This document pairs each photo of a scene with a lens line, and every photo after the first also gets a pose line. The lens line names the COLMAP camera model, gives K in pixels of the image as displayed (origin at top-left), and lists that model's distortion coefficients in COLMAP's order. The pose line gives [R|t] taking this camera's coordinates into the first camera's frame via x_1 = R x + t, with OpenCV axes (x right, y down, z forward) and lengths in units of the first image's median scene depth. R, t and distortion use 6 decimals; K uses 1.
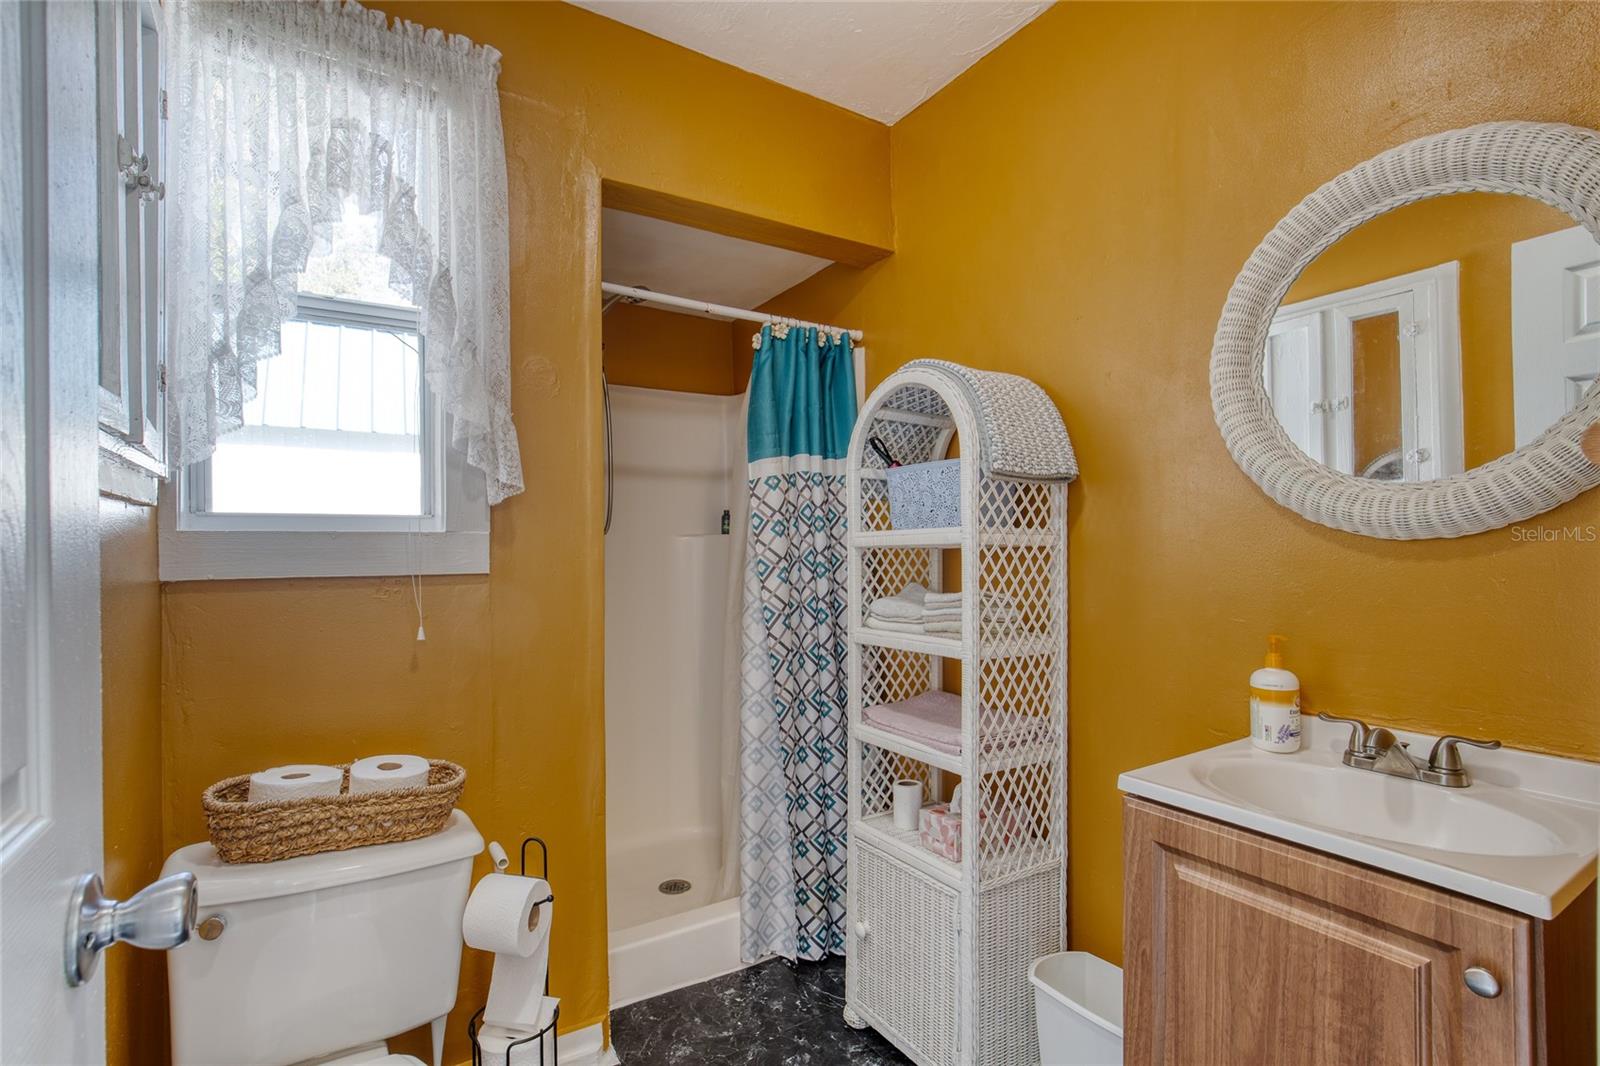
lens RADIAL K [[735.4, 0, 783.3], [0, 735.4, 533.3], [0, 0, 1]] dist [-0.024046, 0.010711]
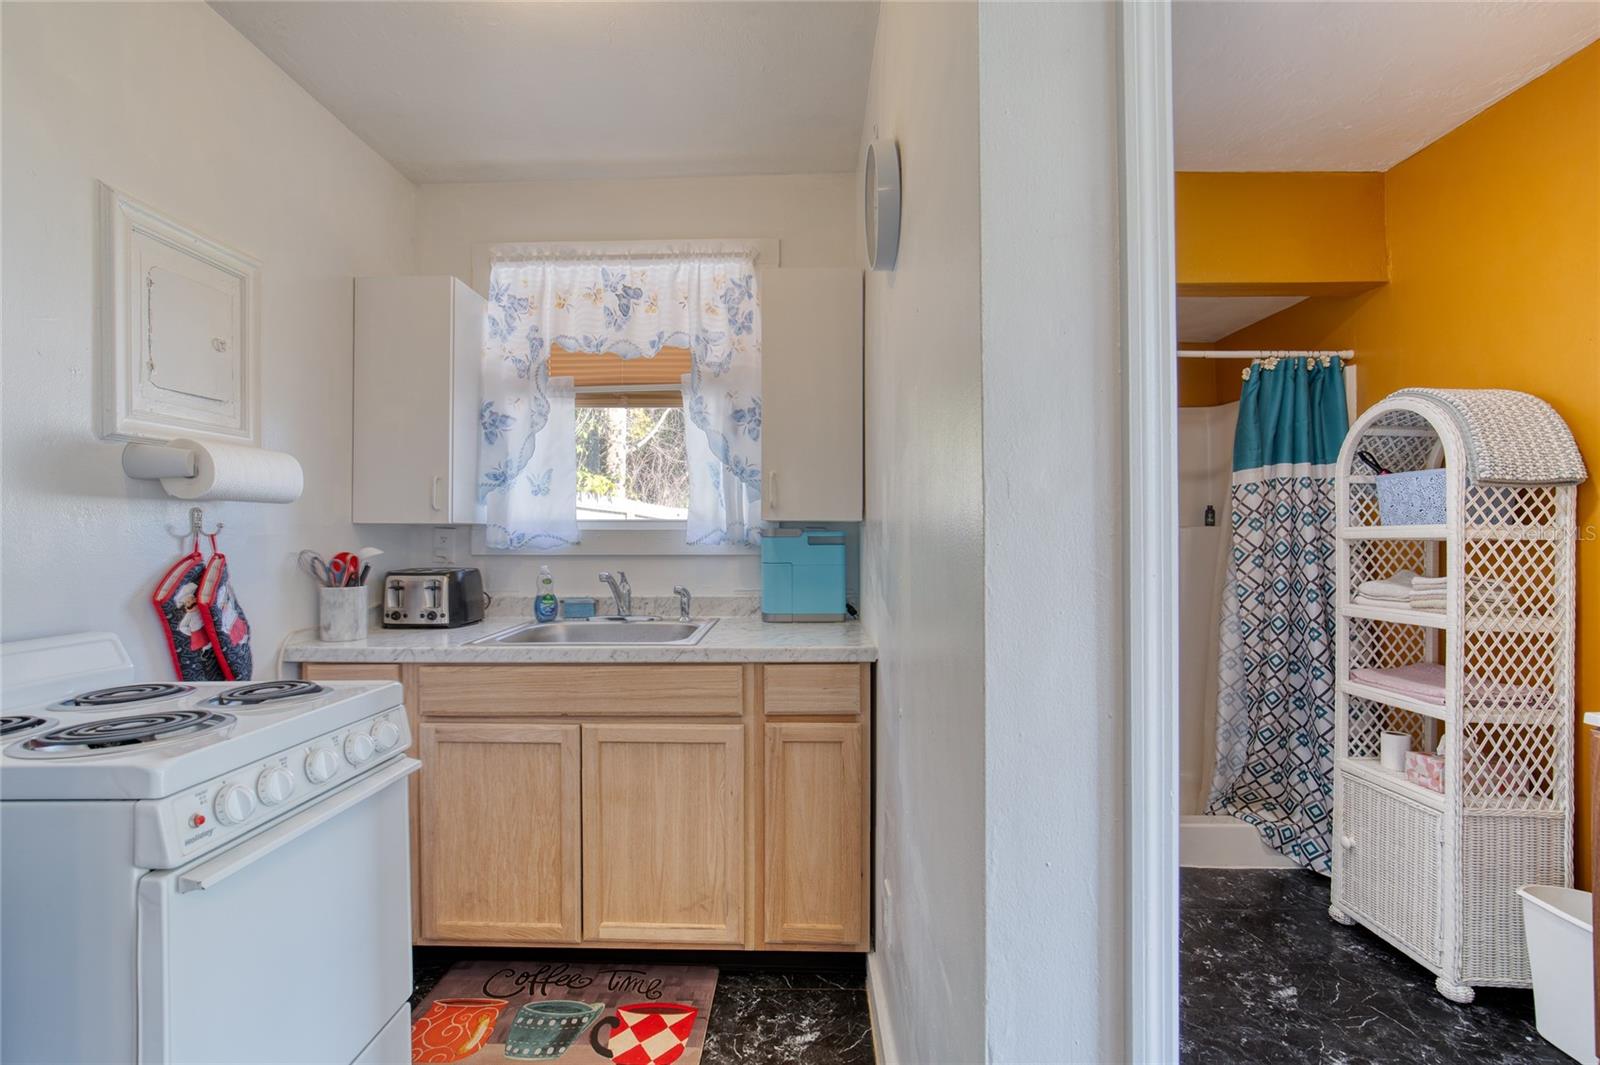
lens RADIAL K [[735.4, 0, 783.3], [0, 735.4, 532.8], [0, 0, 1]] dist [-0.024046, 0.010711]
pose [[0.842708, 0.003756, -0.538357, -0.042634], [0.006061, 0.999846, 0.016462, -0.019939], [0.538336, -0.017136, 0.842556, -0.607909]]
